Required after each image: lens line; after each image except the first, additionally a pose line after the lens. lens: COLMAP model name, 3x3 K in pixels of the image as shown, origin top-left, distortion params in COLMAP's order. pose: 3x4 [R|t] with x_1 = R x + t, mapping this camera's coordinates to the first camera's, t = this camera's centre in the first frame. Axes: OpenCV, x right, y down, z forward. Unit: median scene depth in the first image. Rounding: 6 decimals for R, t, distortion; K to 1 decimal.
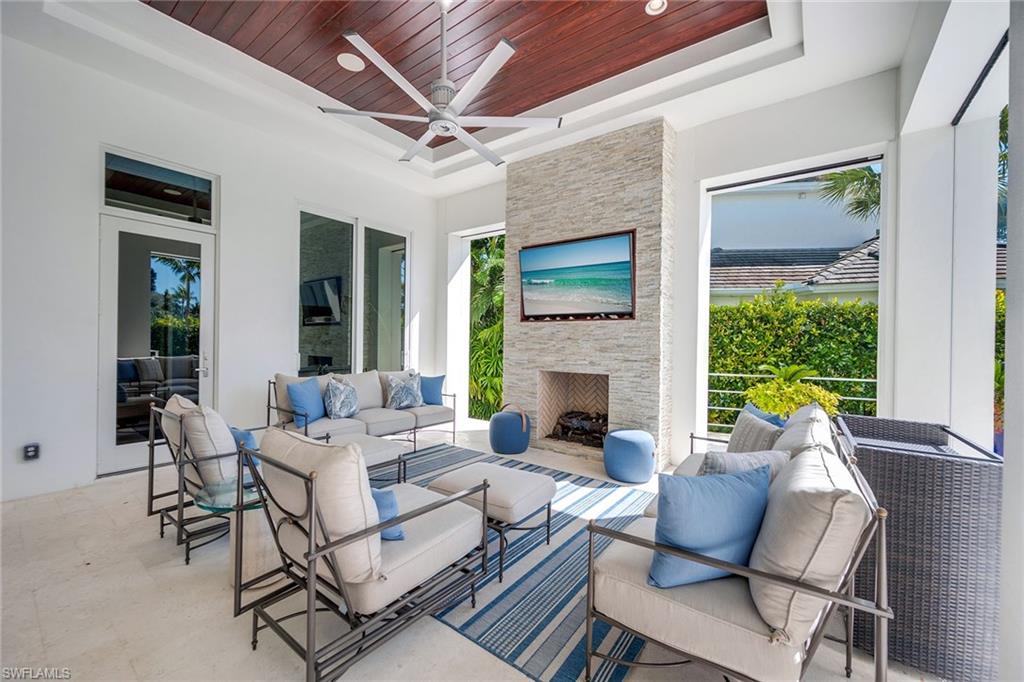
lens RADIAL K [[402.6, 0, 515.1], [0, 402.6, 343.6], [0, 0, 1]] dist [-0.000542, -0.000202]
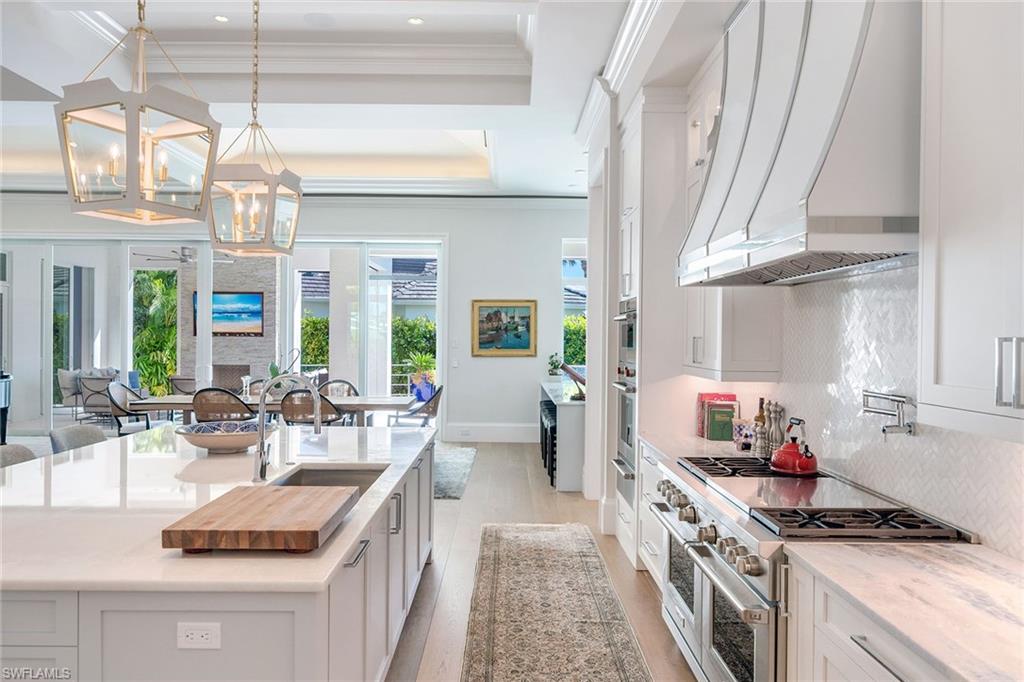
lens RADIAL K [[717.7, 0, 518.1], [0, 717.7, 338.7], [0, 0, 1]] dist [-0.001622, -0.002957]
pose [[0.795055, -0.007582, 0.606490, -0.791859], [0.004422, 0.999968, 0.006704, -0.063471], [-0.606521, -0.002649, 0.795063, -2.397831]]
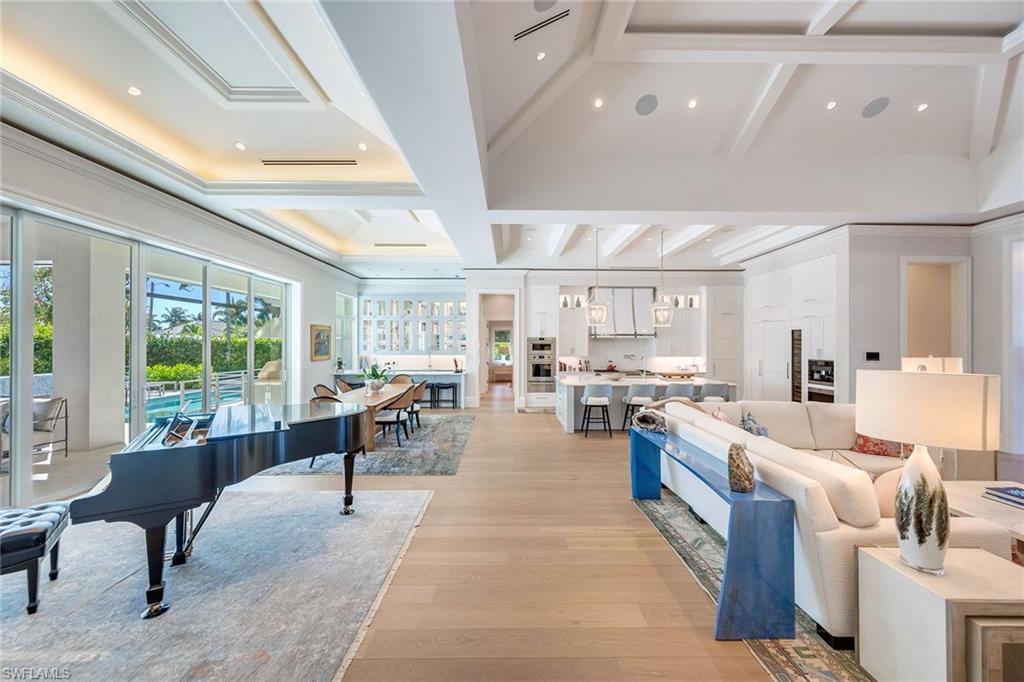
lens RADIAL K [[402.6, 0, 515.1], [0, 402.6, 343.6], [0, 0, 1]] dist [-0.000542, -0.000202]
pose [[-0.605278, -0.011472, 0.795931, -1.684672], [-0.003721, 0.999926, 0.011583, -0.104142], [-0.796005, 0.004049, -0.605276, -0.134993]]
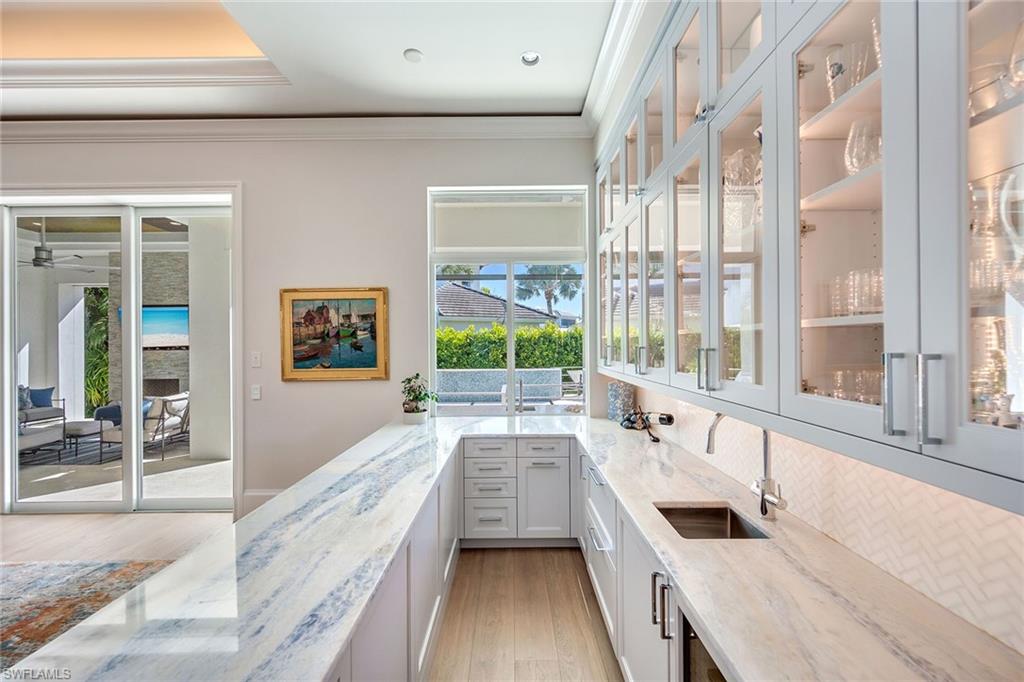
lens RADIAL K [[402.6, 0, 515.1], [0, 402.6, 343.6], [0, 0, 1]] dist [-0.000542, -0.000202]
pose [[0.800295, -0.020048, 0.599271, 0.348730], [0.022628, 0.999739, 0.003227, -0.058424], [-0.599180, 0.010977, 0.800539, -1.411973]]
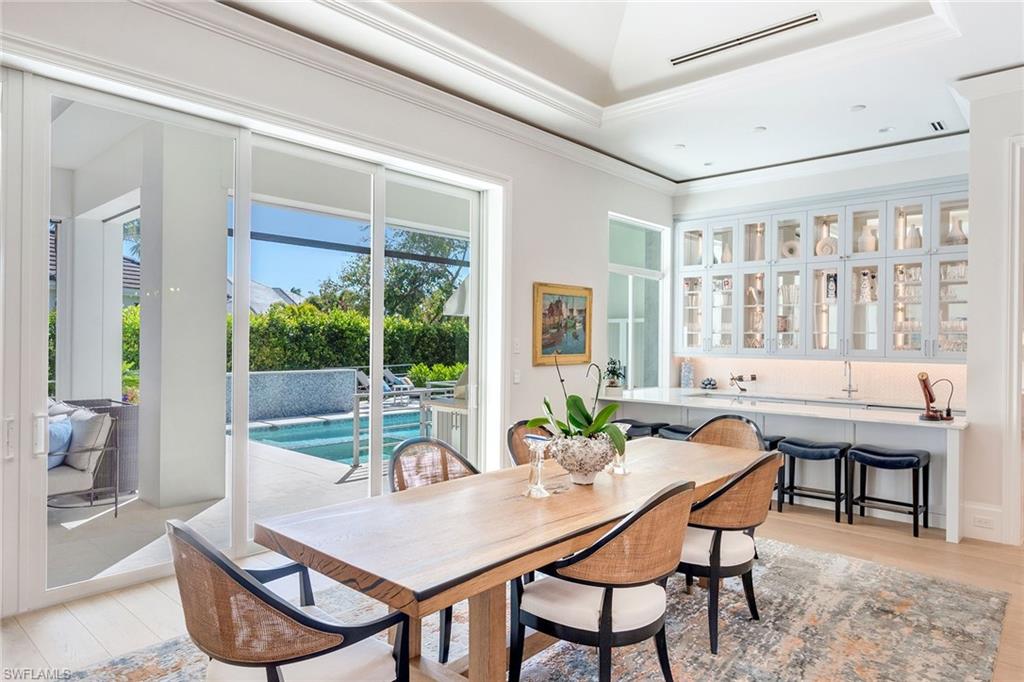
lens RADIAL K [[628.4, 0, 512.0], [0, 628.4, 341.0], [0, 0, 1]] dist [-0.005518, -0.001031]
pose [[0.102761, -0.011671, 0.994638, -0.869257], [-0.001099, 0.999929, 0.011846, -0.062445], [-0.994705, -0.002311, 0.102741, -0.616712]]
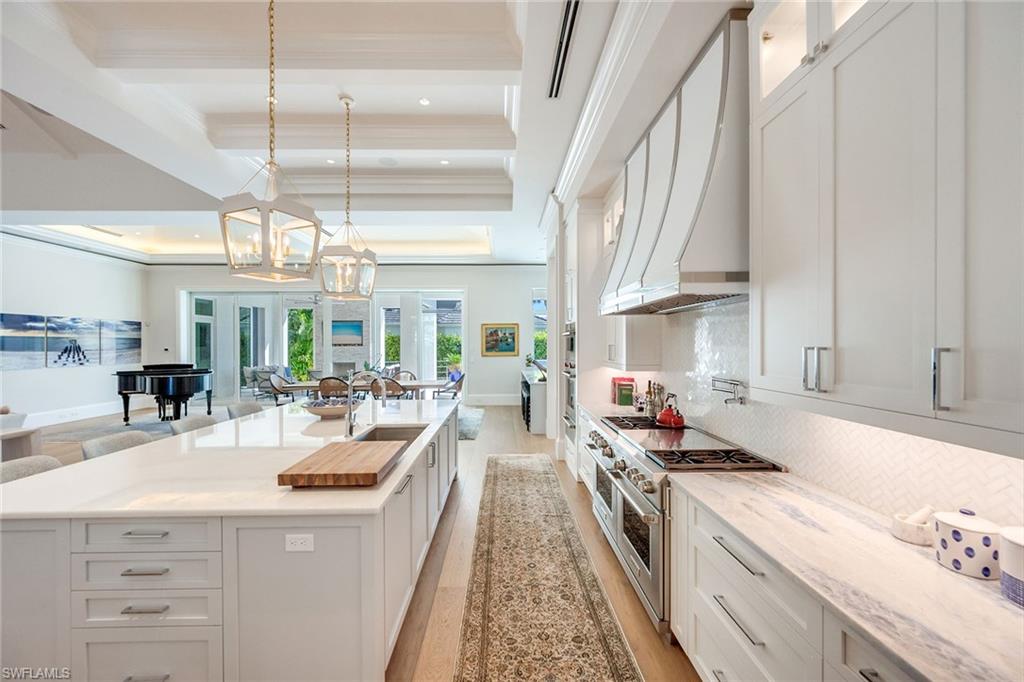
lens RADIAL K [[402.6, 0, 515.1], [0, 402.6, 343.6], [0, 0, 1]] dist [-0.000542, -0.000202]
pose [[0.786432, -0.015938, 0.617471, -0.757583], [0.017059, 0.999846, 0.004082, -0.068785], [-0.617441, 0.007323, 0.786583, -2.366246]]
